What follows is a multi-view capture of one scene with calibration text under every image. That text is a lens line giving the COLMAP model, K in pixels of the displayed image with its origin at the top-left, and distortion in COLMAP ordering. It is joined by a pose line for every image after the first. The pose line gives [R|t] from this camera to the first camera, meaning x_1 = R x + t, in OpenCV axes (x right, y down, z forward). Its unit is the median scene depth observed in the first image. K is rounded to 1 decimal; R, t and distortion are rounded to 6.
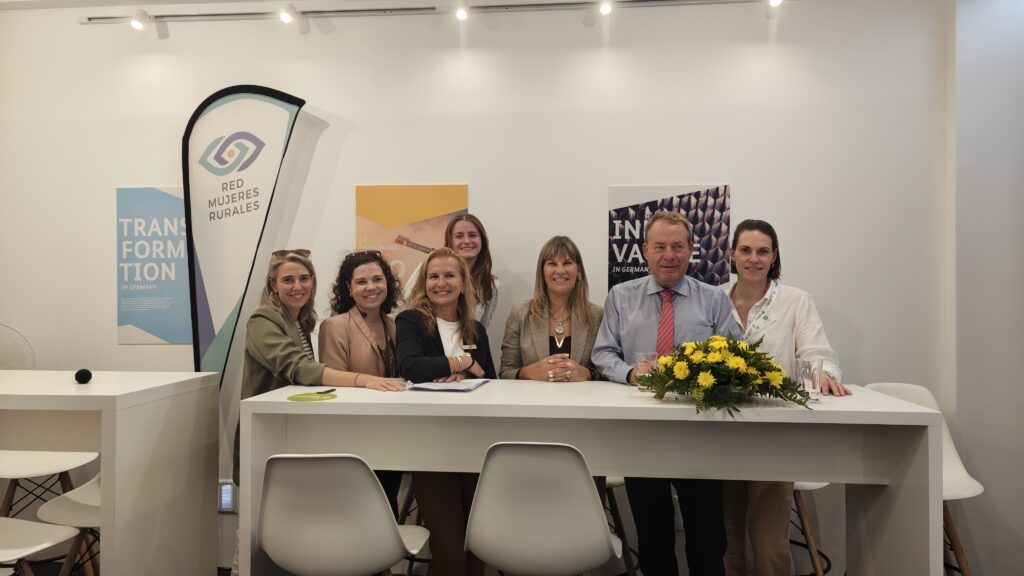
lens RADIAL K [[702.4, 0, 515.9], [0, 702.4, 291.7], [0, 0, 1]] dist [0.045967, 0.000446]
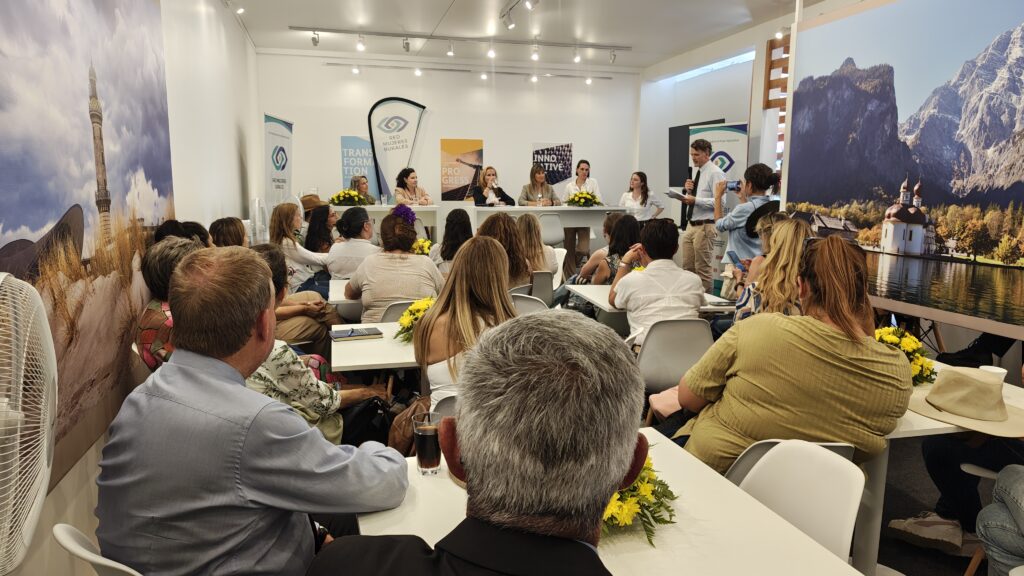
lens RADIAL K [[702.4, 0, 510.5], [0, 702.4, 285.0], [0, 0, 1]] dist [0.045967, 0.000446]
pose [[0.944005, -0.040409, 0.327448, -0.887083], [-0.005890, 0.990249, 0.139183, 0.022807], [-0.329879, -0.133318, 0.934562, -1.654549]]
